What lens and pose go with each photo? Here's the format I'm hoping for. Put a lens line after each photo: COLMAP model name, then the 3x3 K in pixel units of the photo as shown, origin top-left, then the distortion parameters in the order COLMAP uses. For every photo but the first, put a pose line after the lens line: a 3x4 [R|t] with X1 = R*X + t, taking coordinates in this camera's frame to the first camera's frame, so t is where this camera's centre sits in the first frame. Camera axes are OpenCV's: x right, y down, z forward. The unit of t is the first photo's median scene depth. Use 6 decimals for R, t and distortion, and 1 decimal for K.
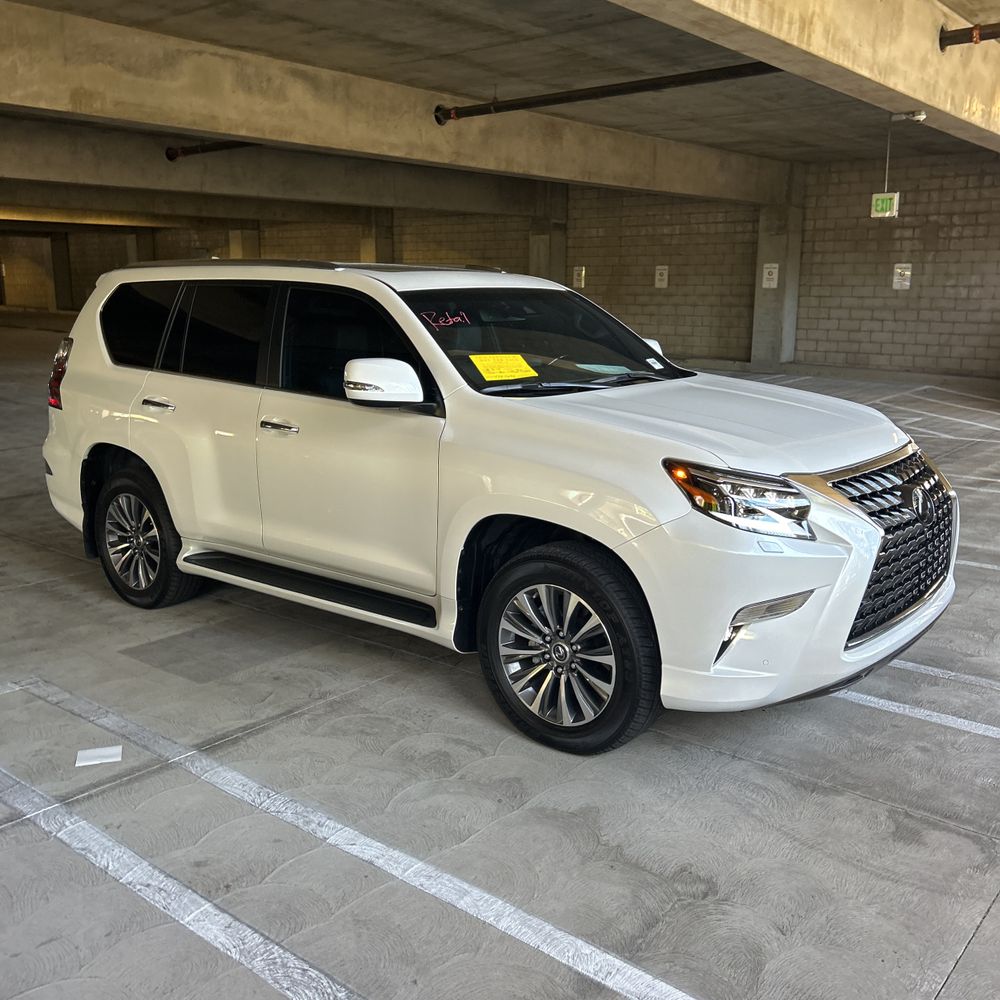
lens RADIAL K [[1012.0, 0, 504.0], [0, 1012.0, 500.6], [0, 0, 1]] dist [0.015599, 0.000000]
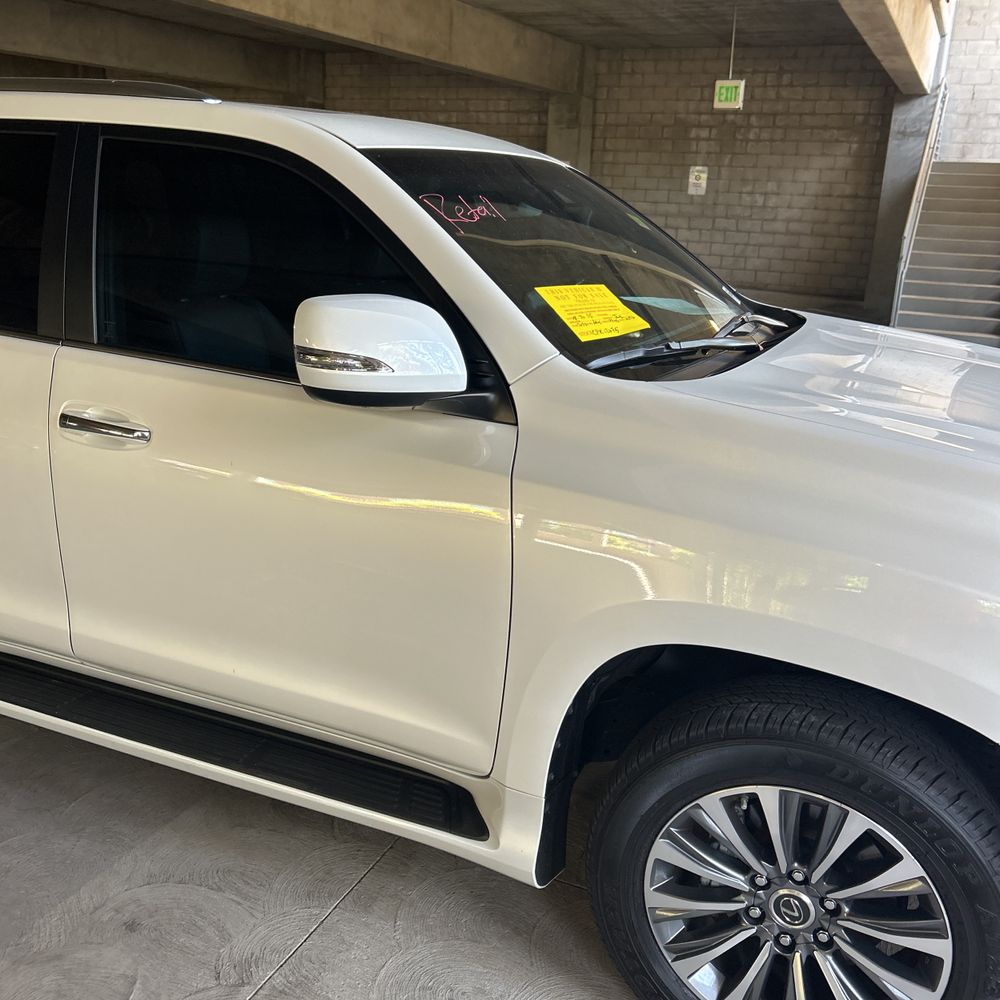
lens RADIAL K [[1012.0, 0, 492.2], [0, 1012.0, 510.1], [0, 0, 1]] dist [0.015599, 0.000000]
pose [[0.967060, -0.045166, 0.250509, -0.049917], [0.019377, 0.994339, 0.104476, -0.024332], [-0.253809, -0.096180, 0.962460, 0.144332]]
